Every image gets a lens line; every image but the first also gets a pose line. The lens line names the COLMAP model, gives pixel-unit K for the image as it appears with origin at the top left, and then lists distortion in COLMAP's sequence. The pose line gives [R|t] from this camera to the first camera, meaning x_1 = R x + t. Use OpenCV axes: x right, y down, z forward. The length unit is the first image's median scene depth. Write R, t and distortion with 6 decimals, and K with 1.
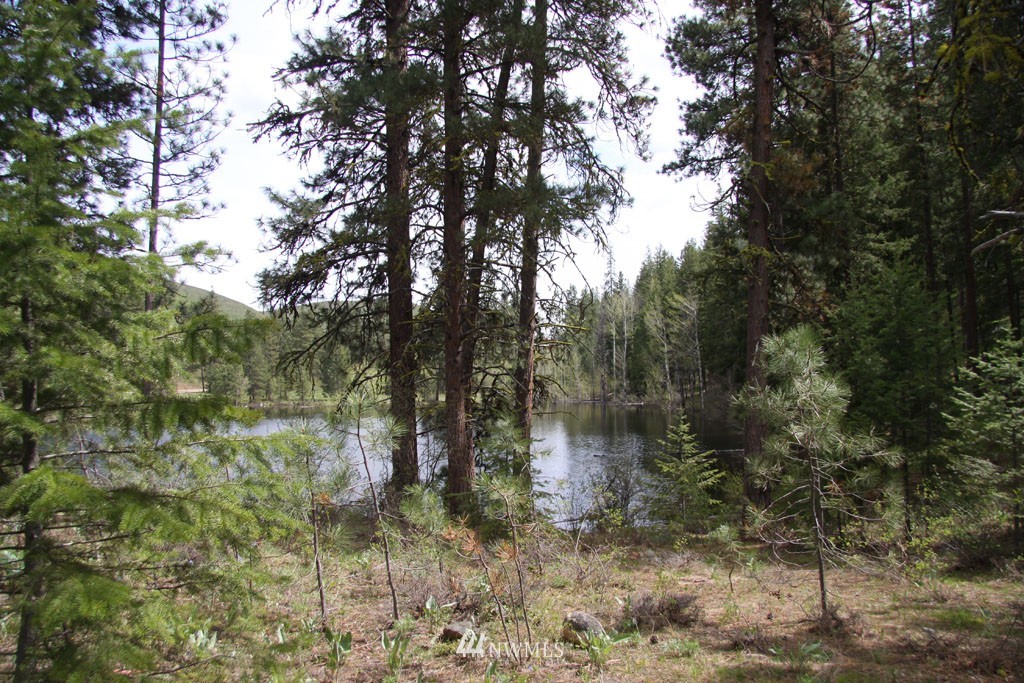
lens RADIAL K [[807.1, 0, 512.0], [0, 807.1, 341.5], [0, 0, 1]] dist [-0.212457, 0.188886]
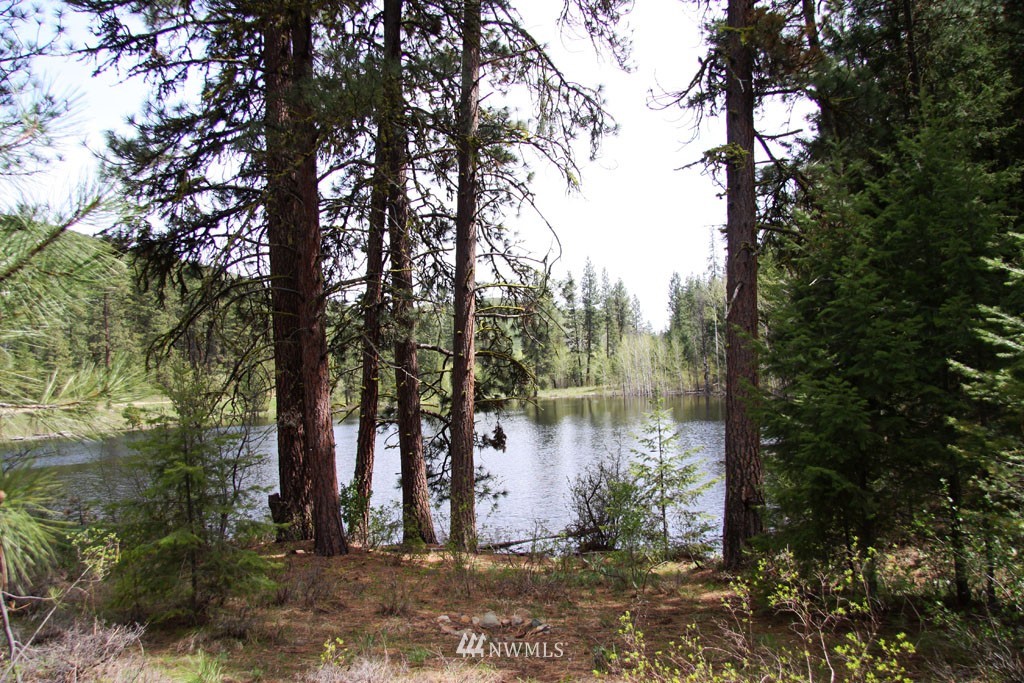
lens RADIAL K [[807.1, 0, 512.0], [0, 807.1, 341.5], [0, 0, 1]] dist [-0.212457, 0.188886]
pose [[0.988014, -0.039885, -0.149124, 0.158108], [0.040469, 0.999180, 0.000879, 0.029392], [0.148966, -0.006904, 0.988818, 0.218784]]
